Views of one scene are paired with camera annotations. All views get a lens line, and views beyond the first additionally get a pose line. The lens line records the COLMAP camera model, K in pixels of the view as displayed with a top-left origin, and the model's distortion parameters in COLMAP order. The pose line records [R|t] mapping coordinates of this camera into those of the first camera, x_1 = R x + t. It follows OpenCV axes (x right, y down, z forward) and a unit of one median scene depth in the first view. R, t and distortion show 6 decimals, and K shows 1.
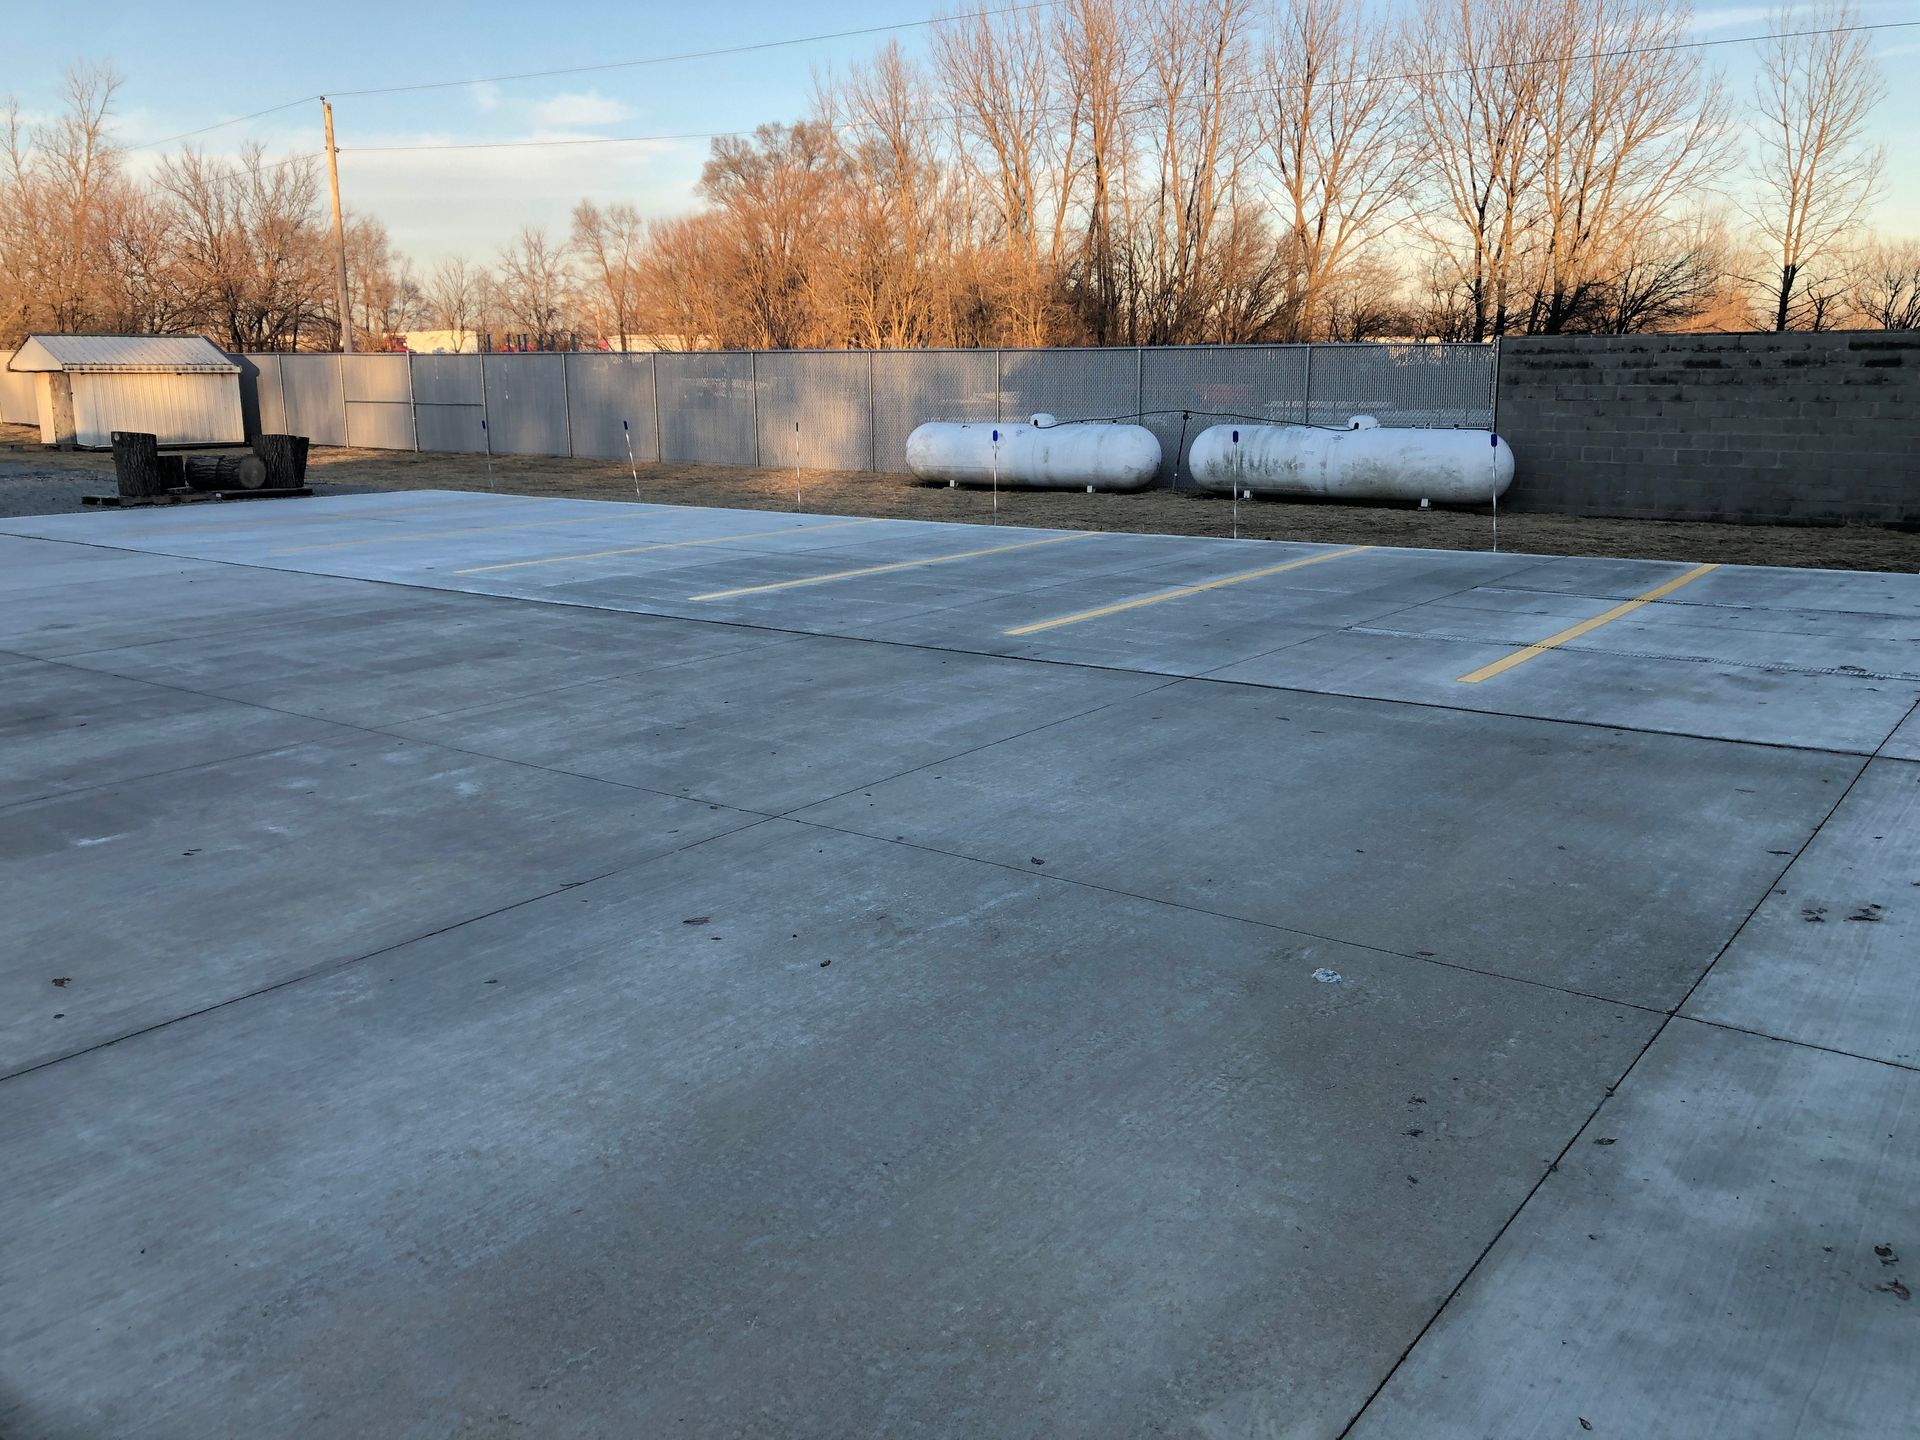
lens RADIAL K [[1546.1, 0, 972.2], [0, 1546.1, 729.8], [0, 0, 1]] dist [0.029887, -0.026468]
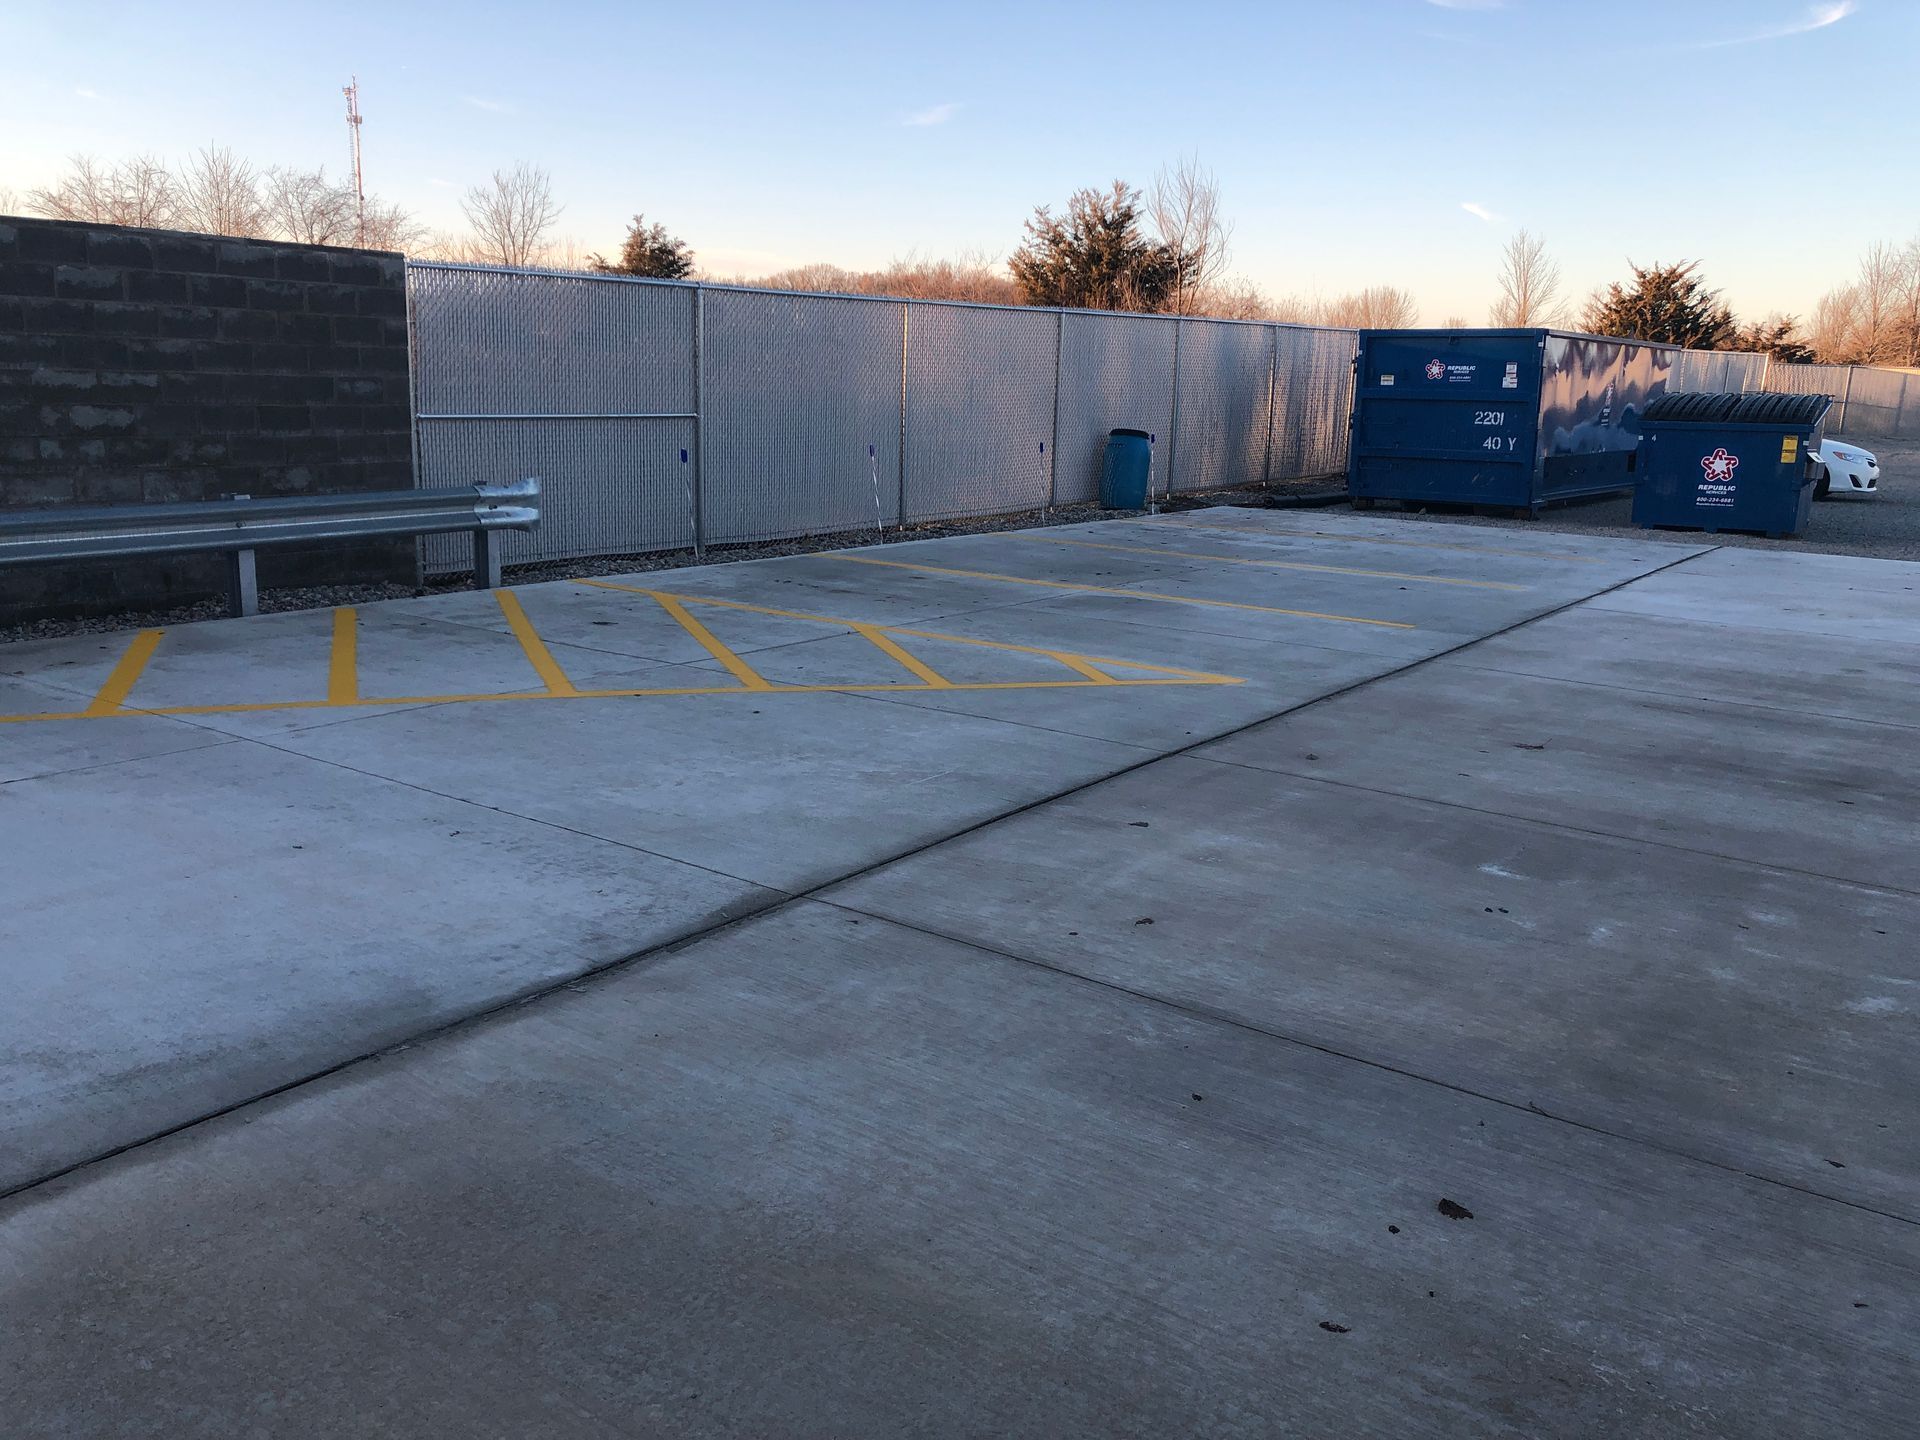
lens RADIAL K [[1546.1, 0, 975.2], [0, 1546.1, 673.3], [0, 0, 1]] dist [0.029887, -0.026468]
pose [[0.026544, 0.206826, -0.978018, 0.455458], [-0.266649, 0.944379, 0.192475, -0.183392], [0.963428, 0.255679, 0.080217, 0.689282]]
